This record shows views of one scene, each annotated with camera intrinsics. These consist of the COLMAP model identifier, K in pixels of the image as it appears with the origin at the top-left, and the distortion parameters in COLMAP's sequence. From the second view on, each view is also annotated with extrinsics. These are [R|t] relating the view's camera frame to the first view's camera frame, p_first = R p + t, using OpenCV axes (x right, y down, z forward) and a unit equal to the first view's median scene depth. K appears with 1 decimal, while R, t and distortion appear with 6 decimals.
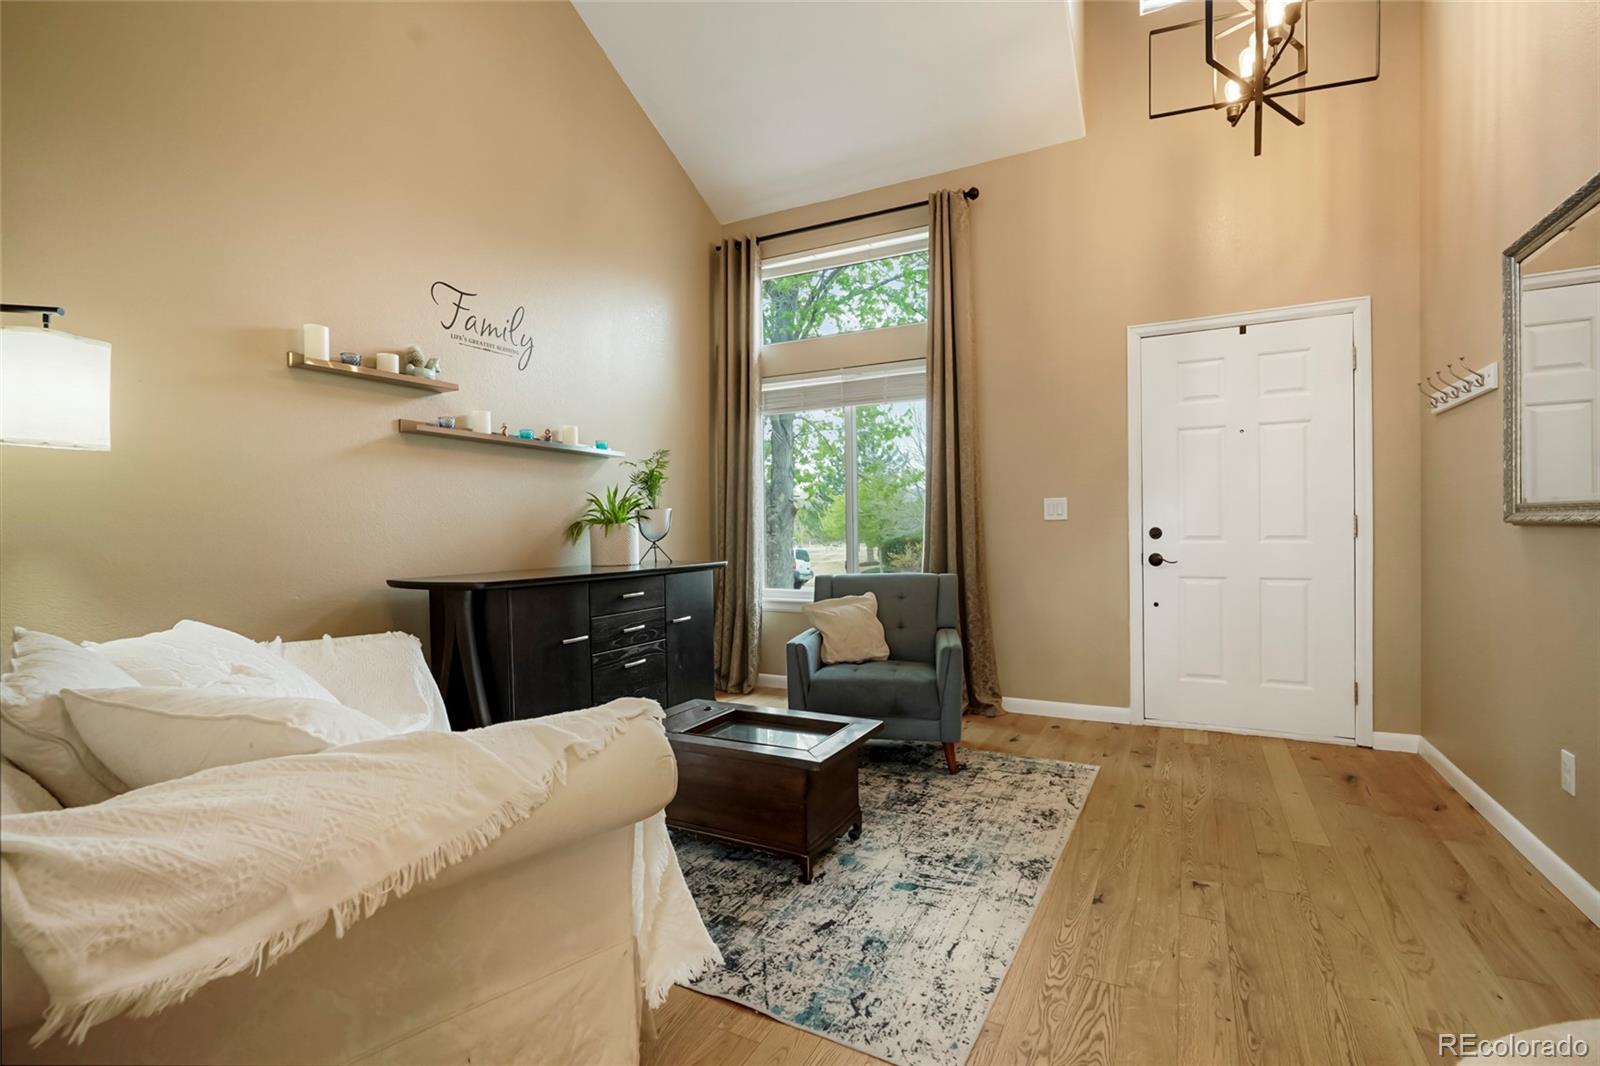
lens RADIAL K [[763.7, 0, 800.7], [0, 763.7, 532.7], [0, 0, 1]] dist [-0.008364, 0.001895]
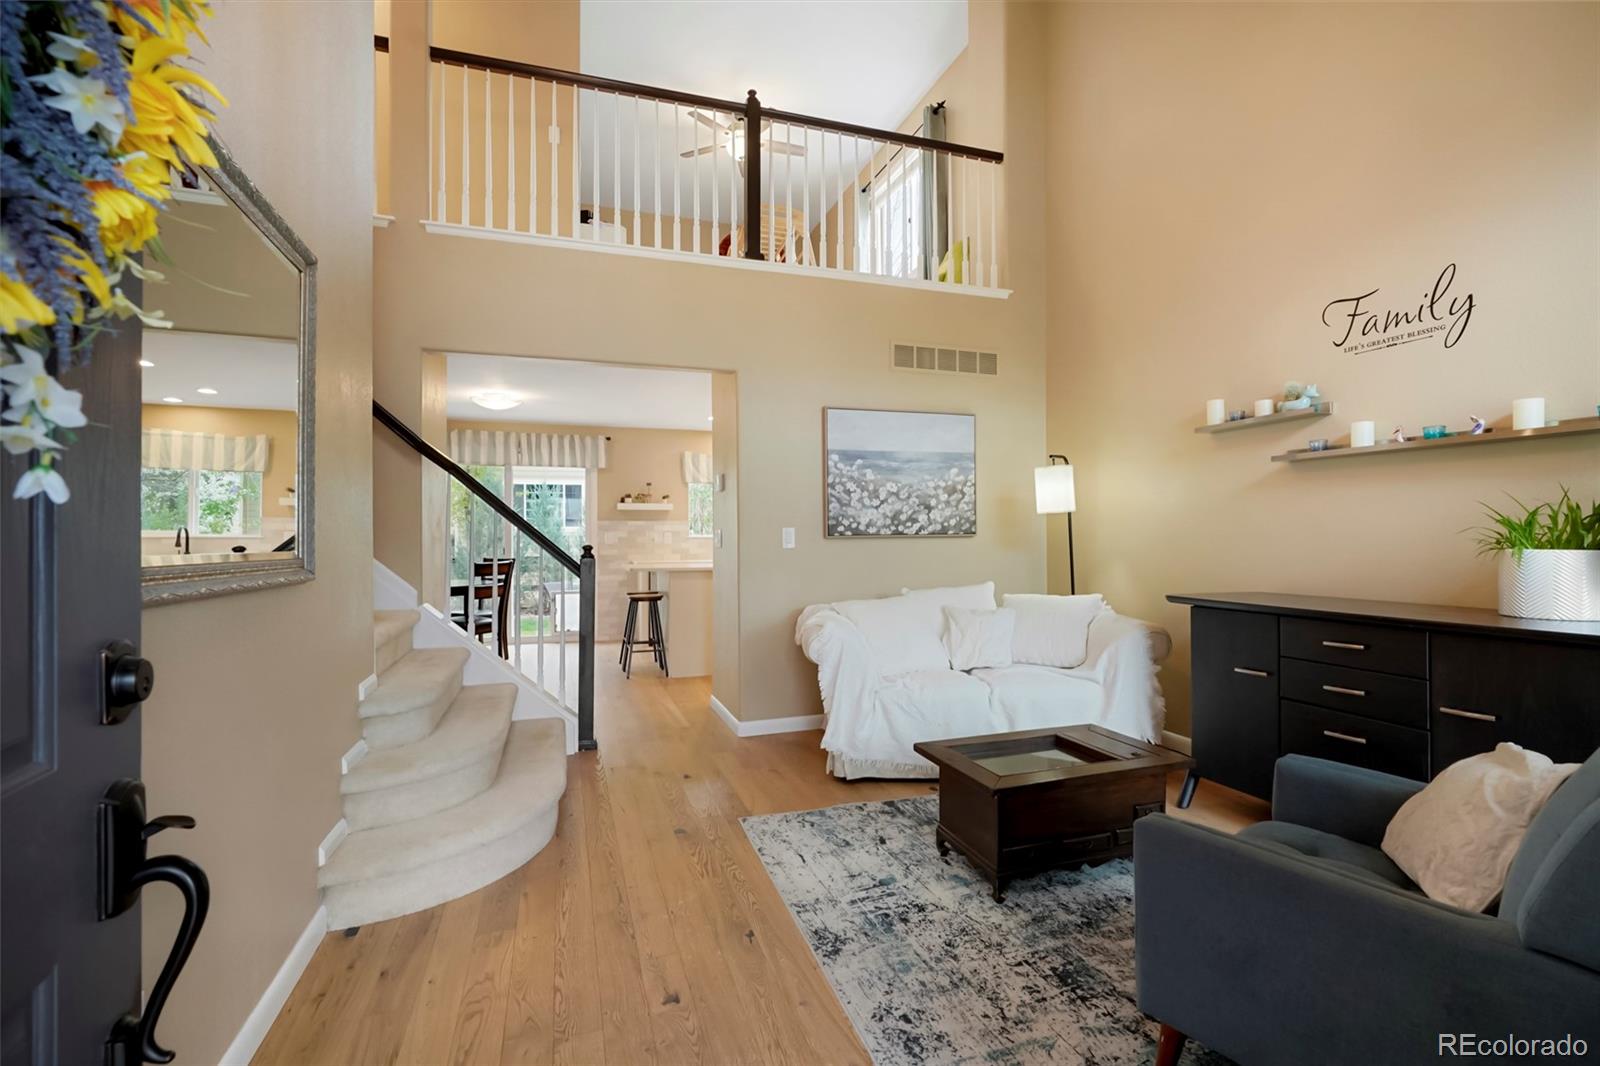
lens RADIAL K [[763.7, 0, 813.6], [0, 763.7, 532.4], [0, 0, 1]] dist [-0.008364, 0.001895]
pose [[-0.704368, 0.016752, -0.709637, 0.944034], [0.016664, 0.999836, 0.007062, -0.061561], [0.709639, -0.006851, -0.704532, 1.606062]]
